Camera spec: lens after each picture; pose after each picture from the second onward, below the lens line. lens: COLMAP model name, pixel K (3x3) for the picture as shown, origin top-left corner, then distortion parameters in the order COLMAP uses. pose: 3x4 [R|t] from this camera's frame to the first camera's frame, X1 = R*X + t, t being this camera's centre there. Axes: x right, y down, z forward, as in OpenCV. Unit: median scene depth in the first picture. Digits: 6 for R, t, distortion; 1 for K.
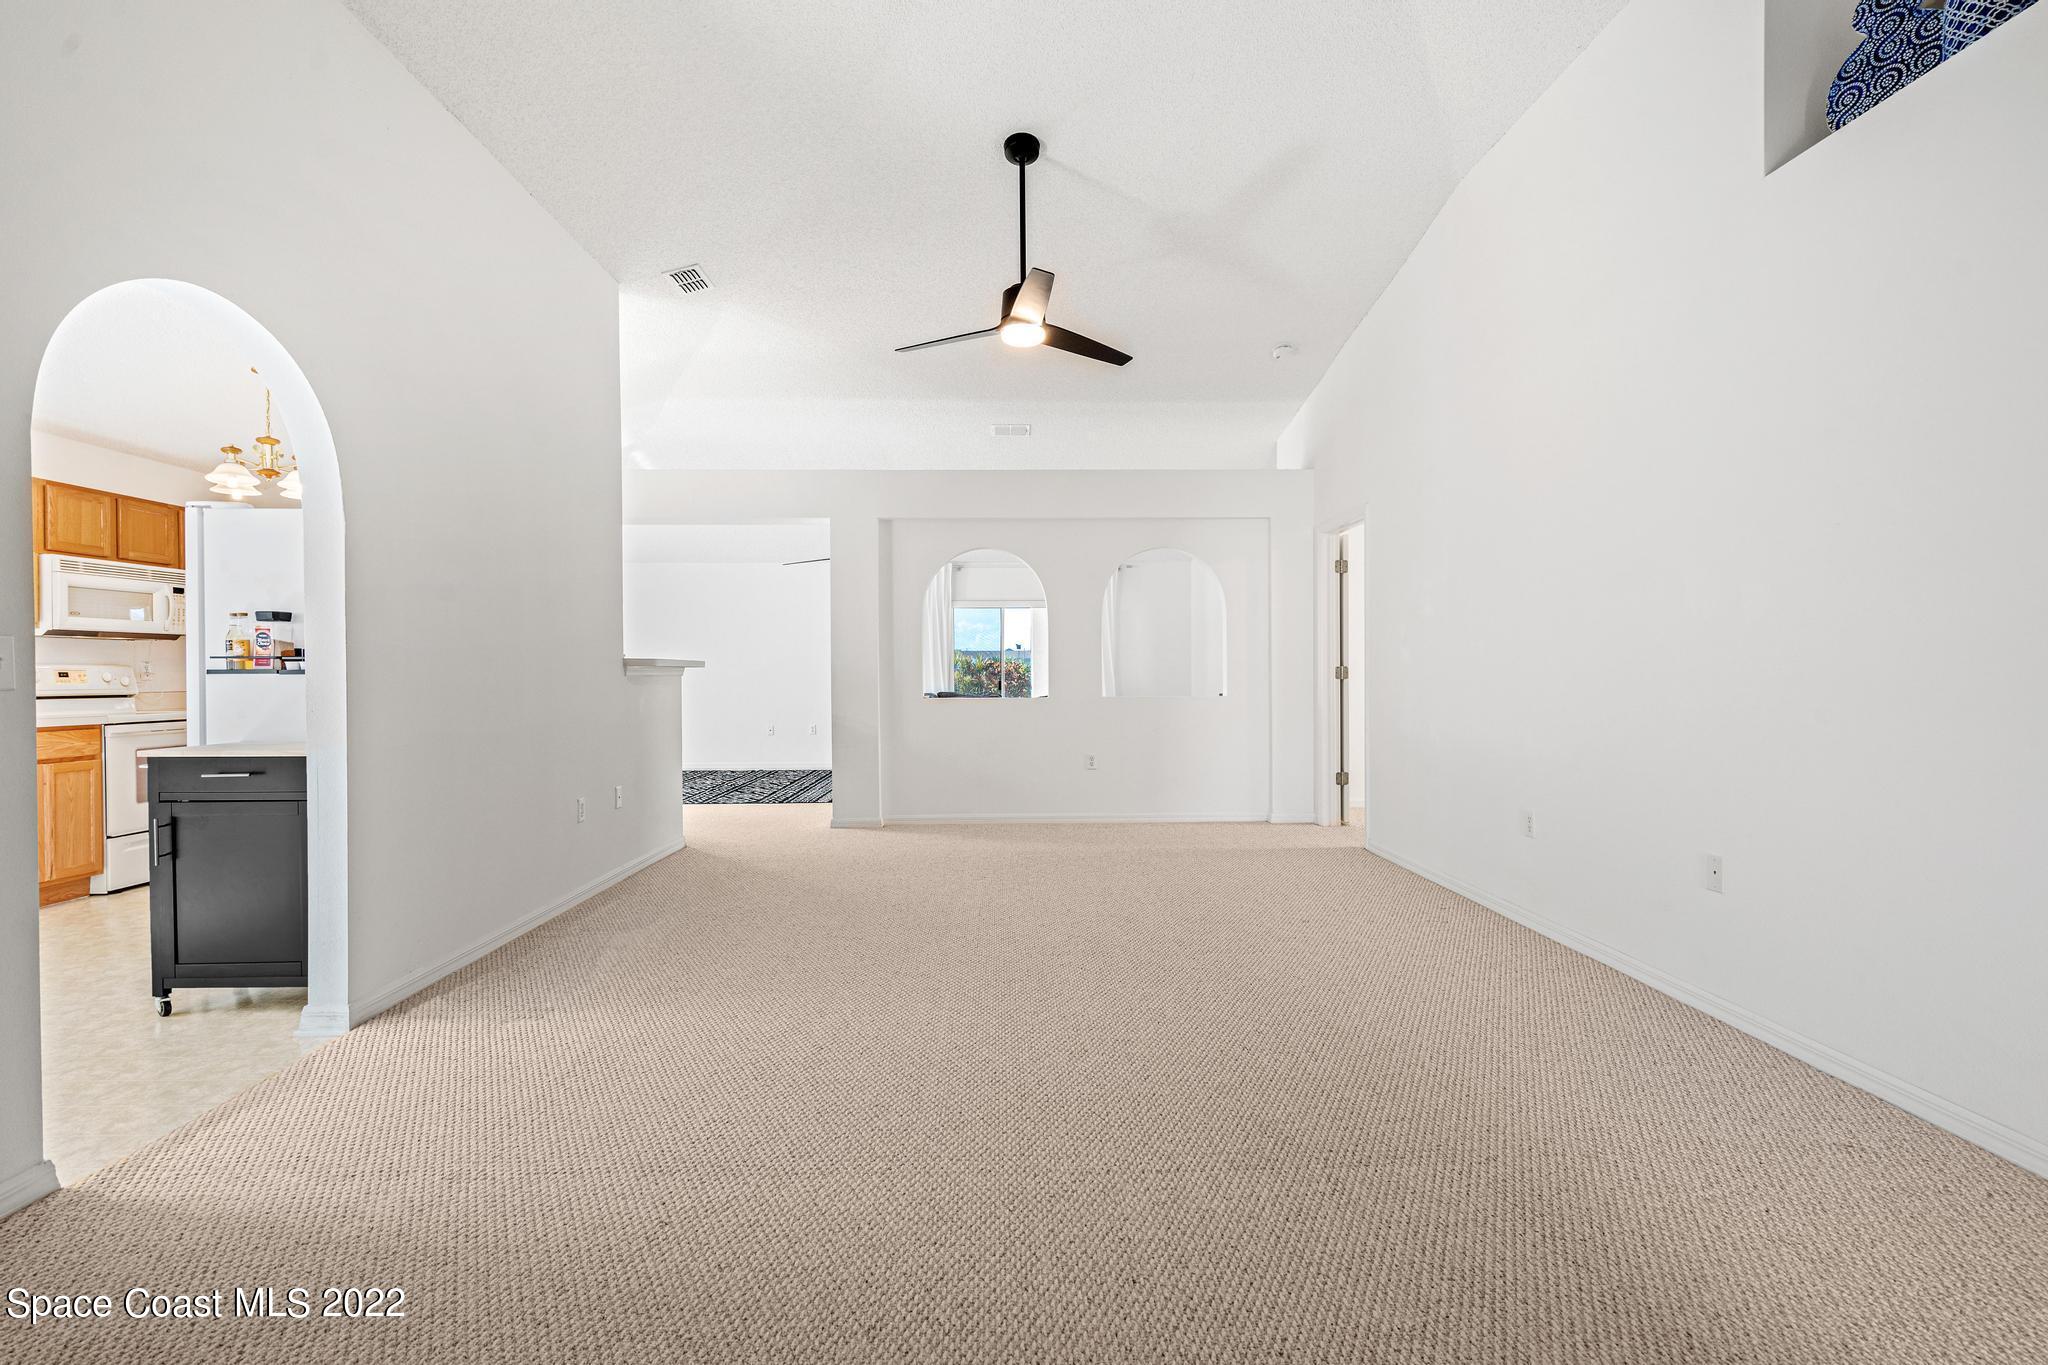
lens RADIAL K [[933.1, 0, 1033.0], [0, 933.1, 679.4], [0, 0, 1]] dist [-0.000503, 0.002546]
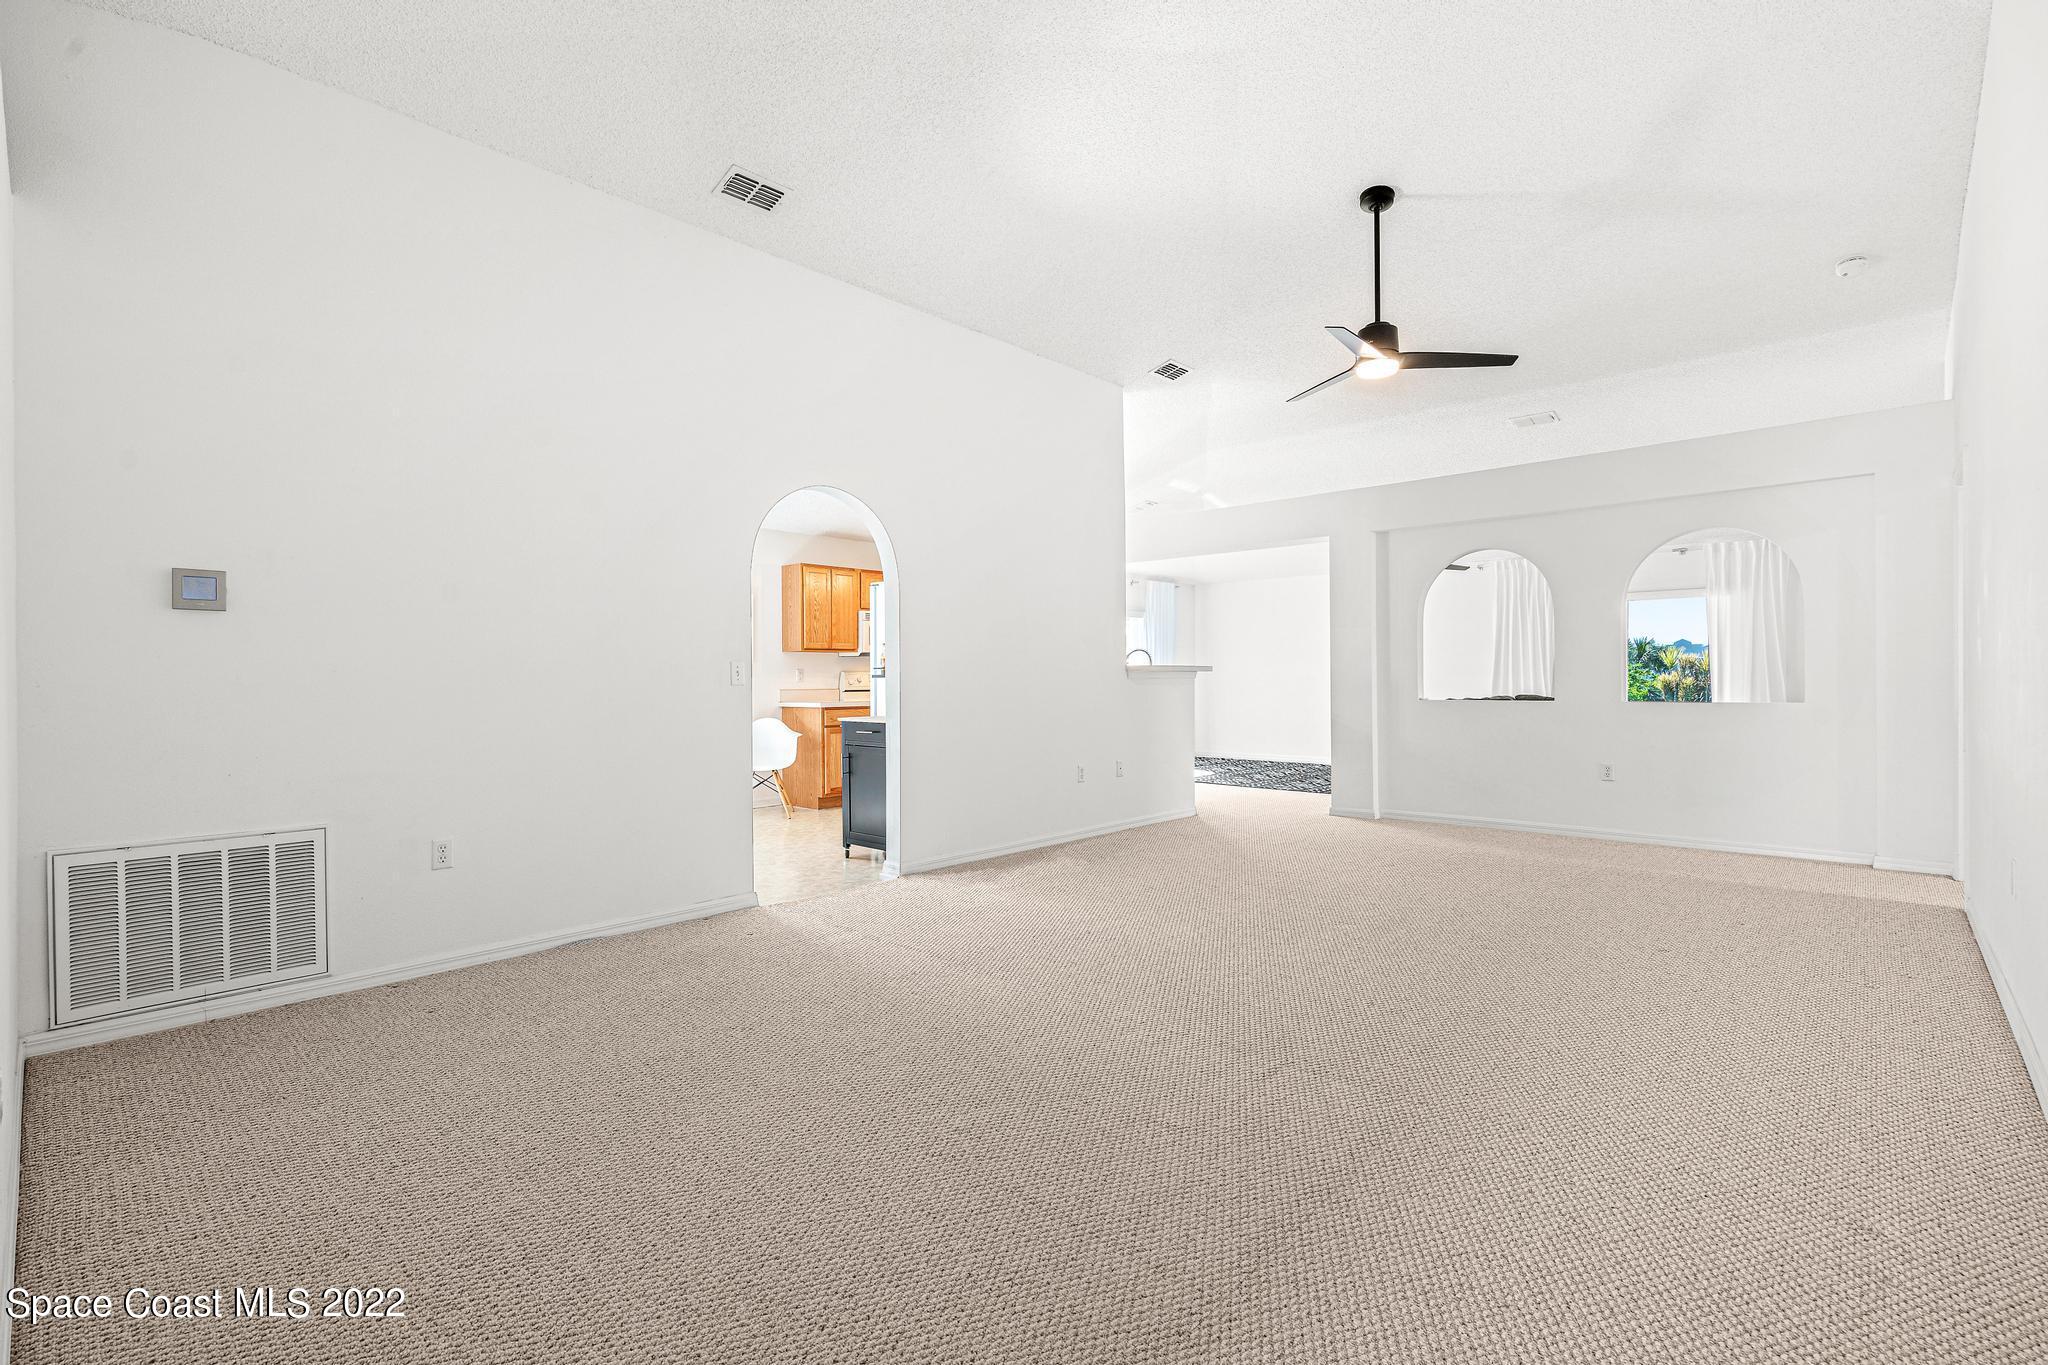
lens RADIAL K [[933.1, 0, 1018.7], [0, 933.1, 681.5], [0, 0, 1]] dist [-0.000503, 0.002546]
pose [[0.714974, 0.001135, -0.699150, 0.340514], [-0.000781, 0.999999, 0.000825, -0.000746], [0.699150, -0.000043, 0.714975, -0.060309]]
